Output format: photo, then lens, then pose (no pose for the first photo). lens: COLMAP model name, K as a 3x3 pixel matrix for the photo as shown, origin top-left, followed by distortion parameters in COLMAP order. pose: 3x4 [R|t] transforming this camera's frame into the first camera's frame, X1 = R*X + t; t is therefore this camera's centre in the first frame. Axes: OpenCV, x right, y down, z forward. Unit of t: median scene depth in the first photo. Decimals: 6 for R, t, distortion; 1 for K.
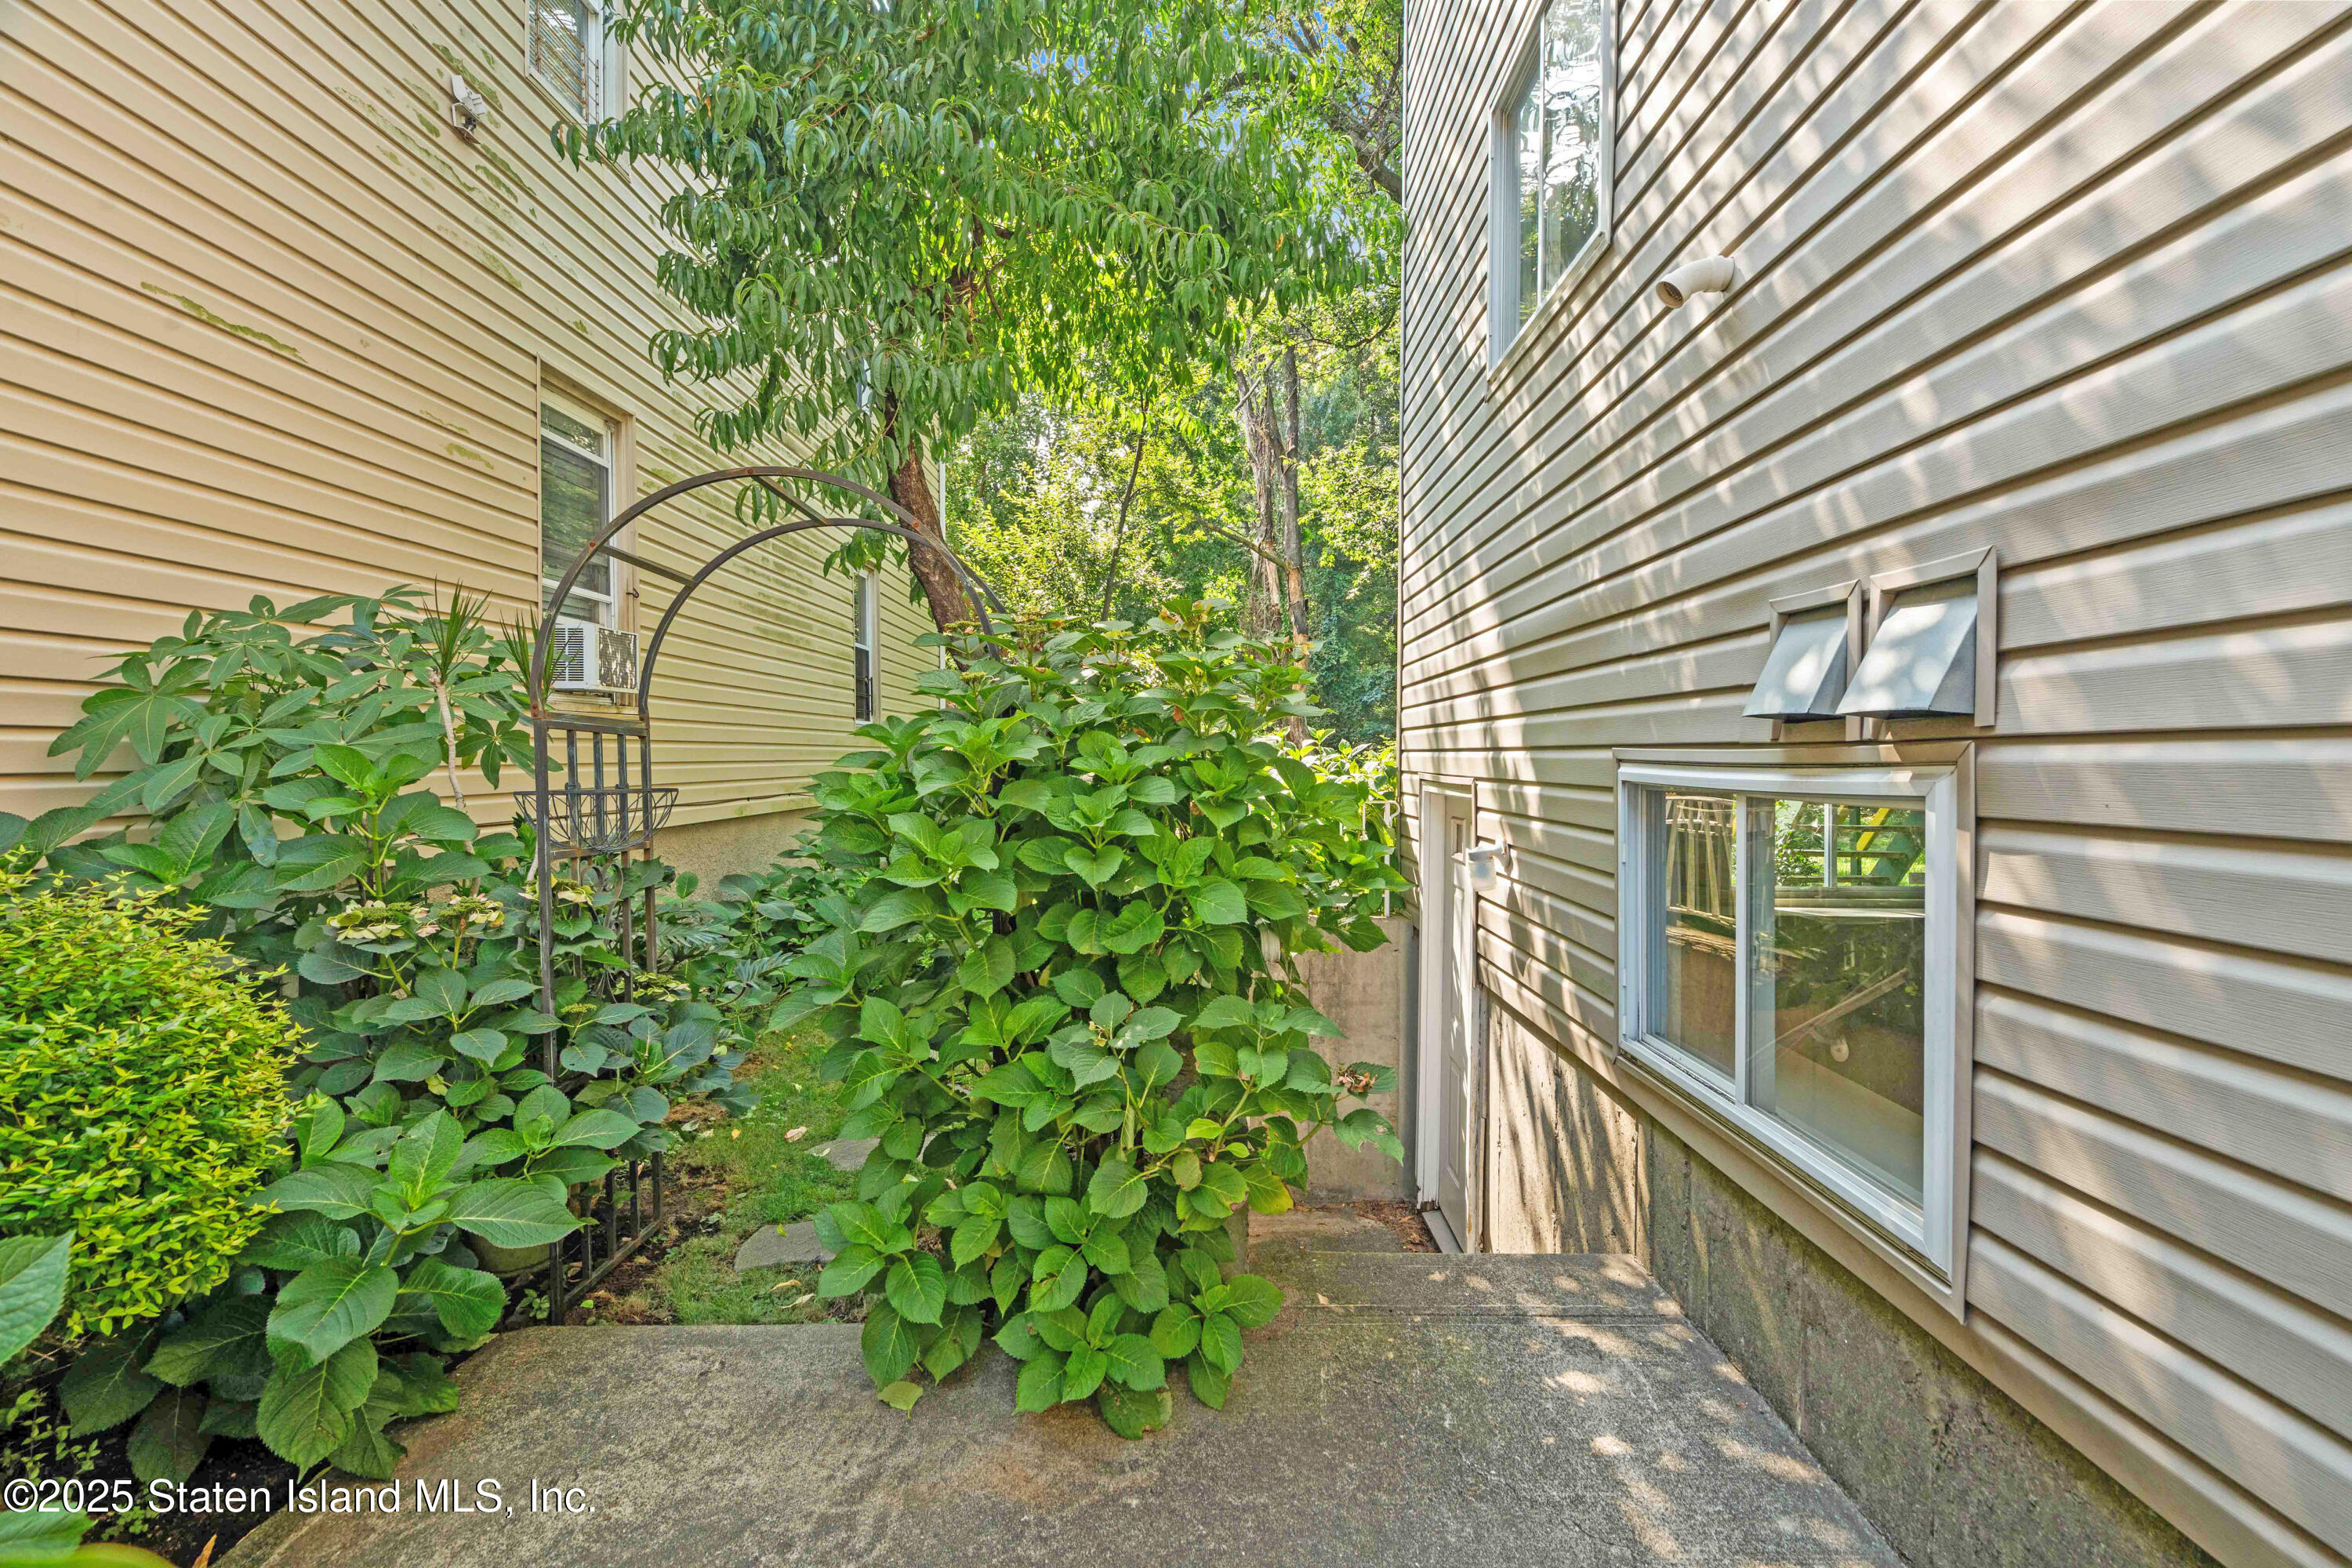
lens RADIAL K [[1074.3, 0, 1170.1], [0, 1074.3, 774.2], [0, 0, 1]] dist [0.002952, 0.006446]
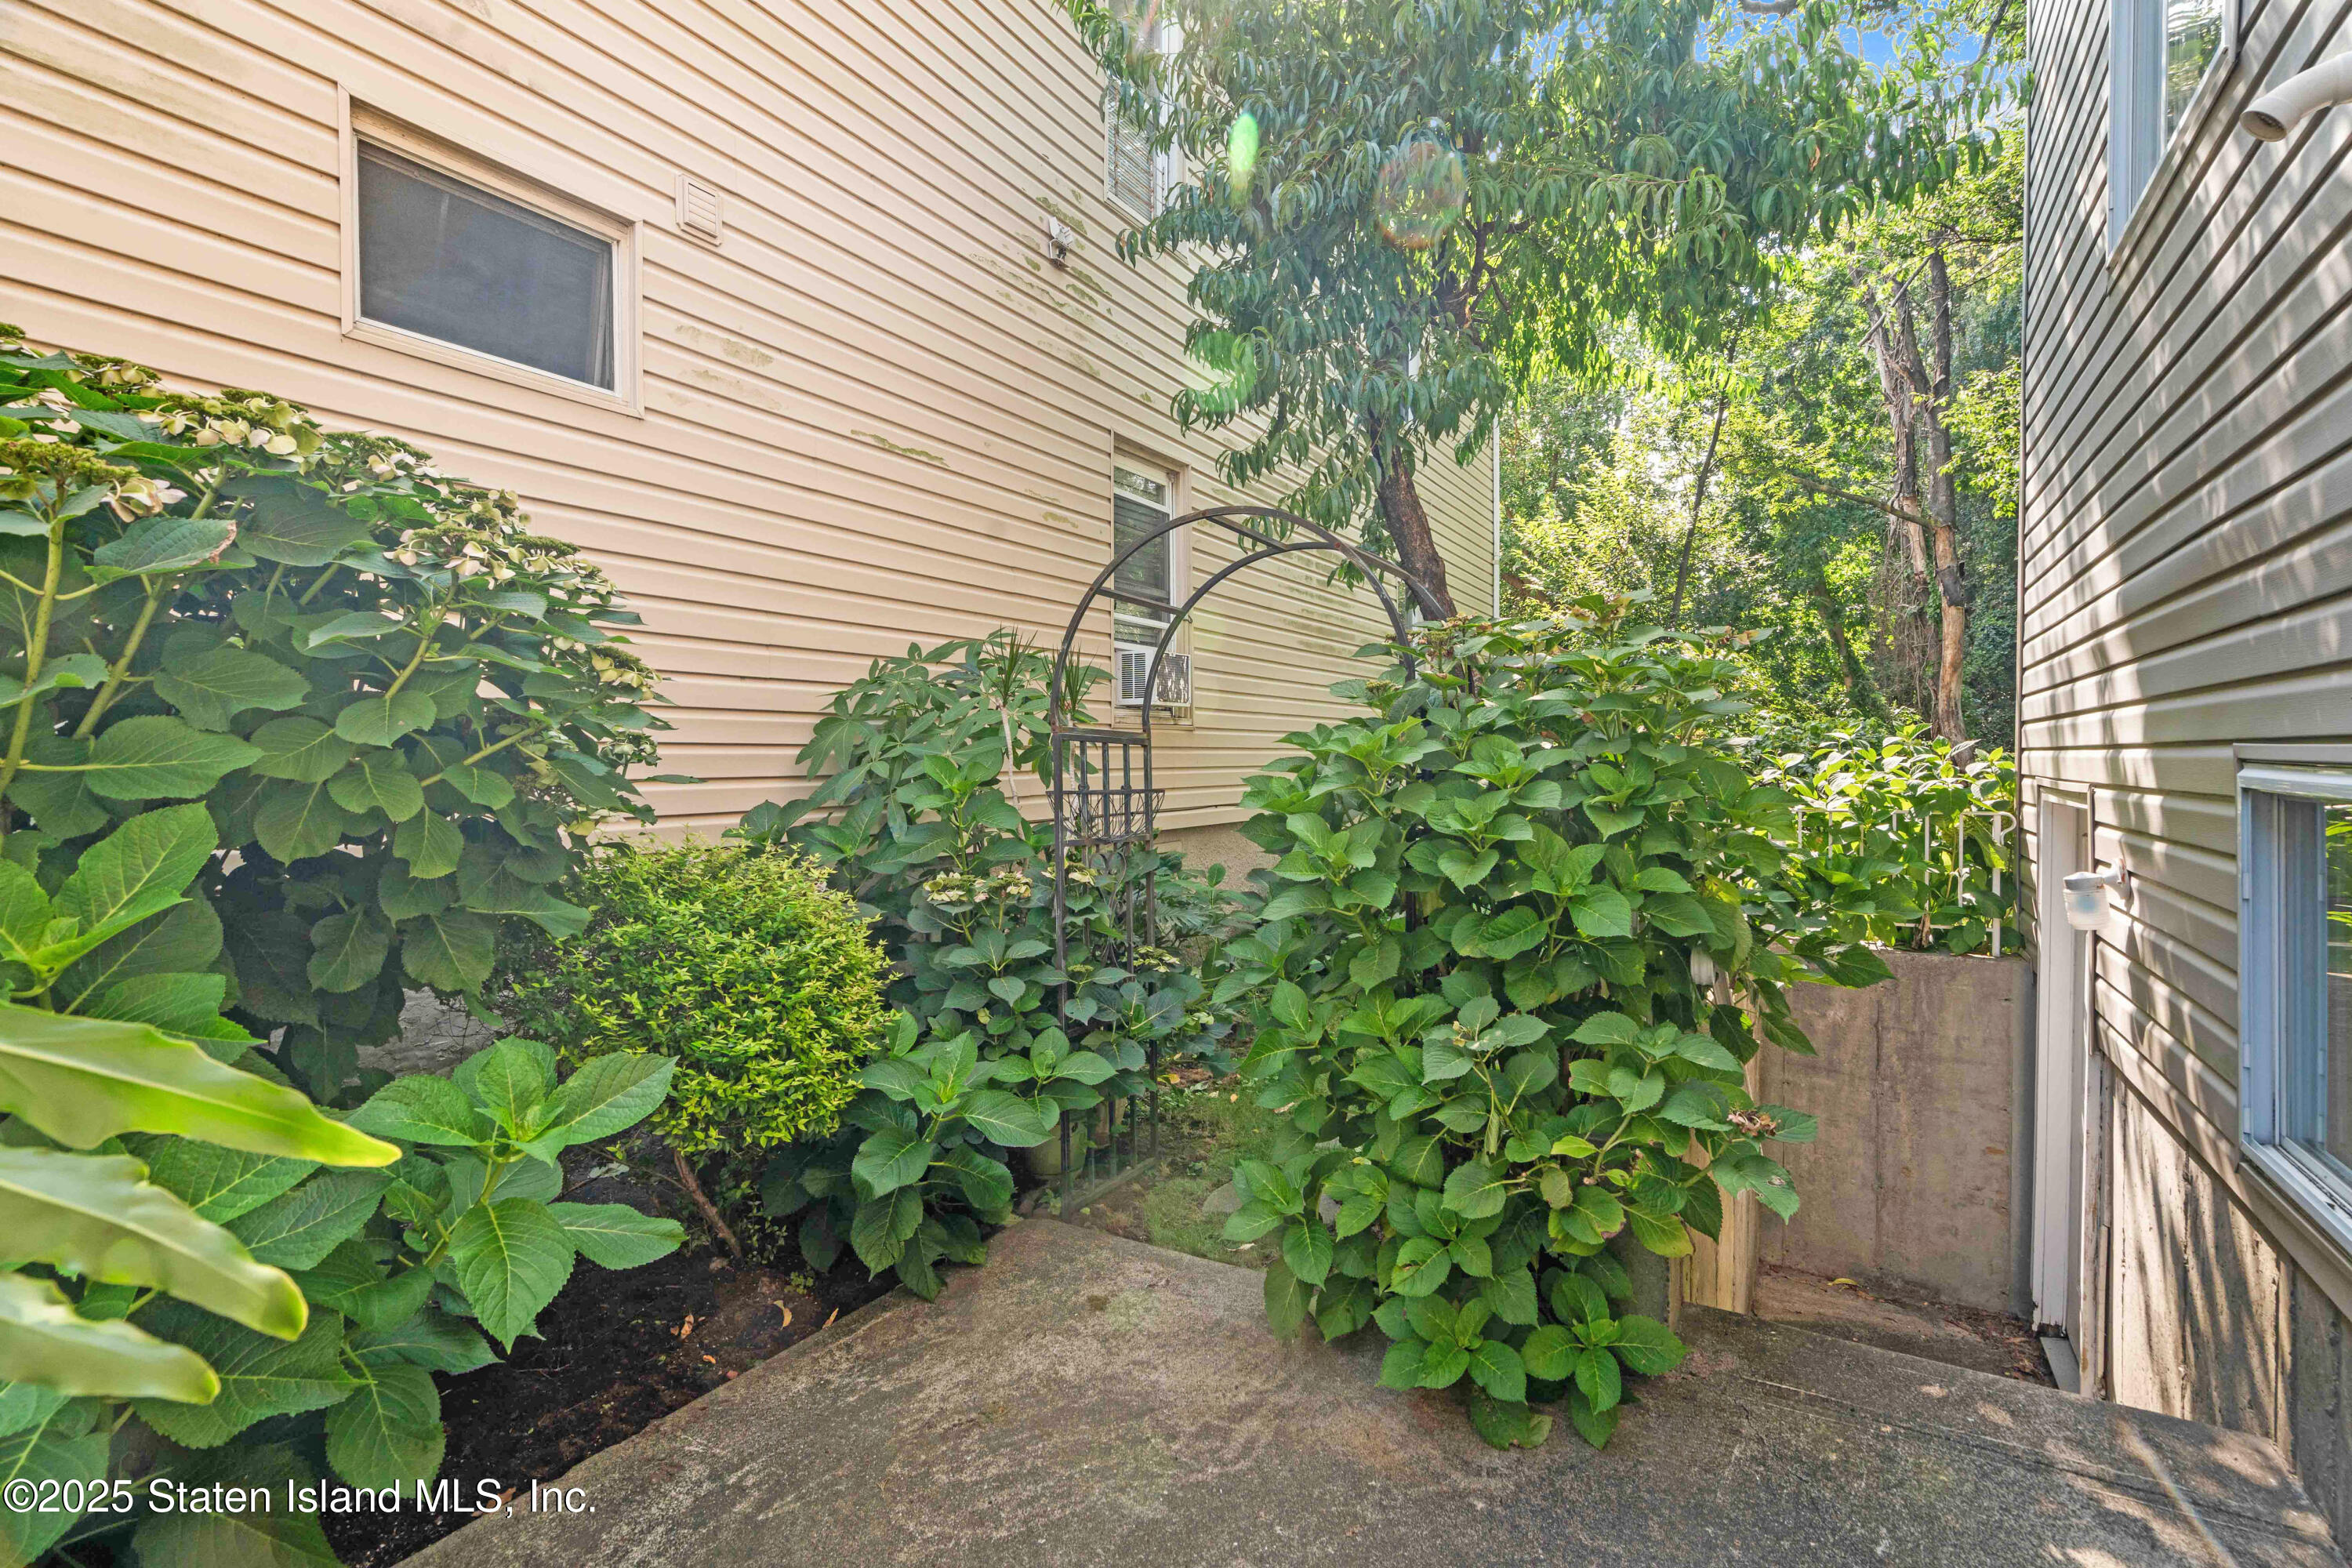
lens RADIAL K [[1074.3, 0, 1170.1], [0, 1074.3, 774.2], [0, 0, 1]] dist [0.002952, 0.006446]
pose [[0.866285, -0.000212, -0.499550, 0.130887], [-0.001492, 0.999994, -0.003011, -0.000028], [0.499548, 0.003354, 0.866280, -0.008567]]
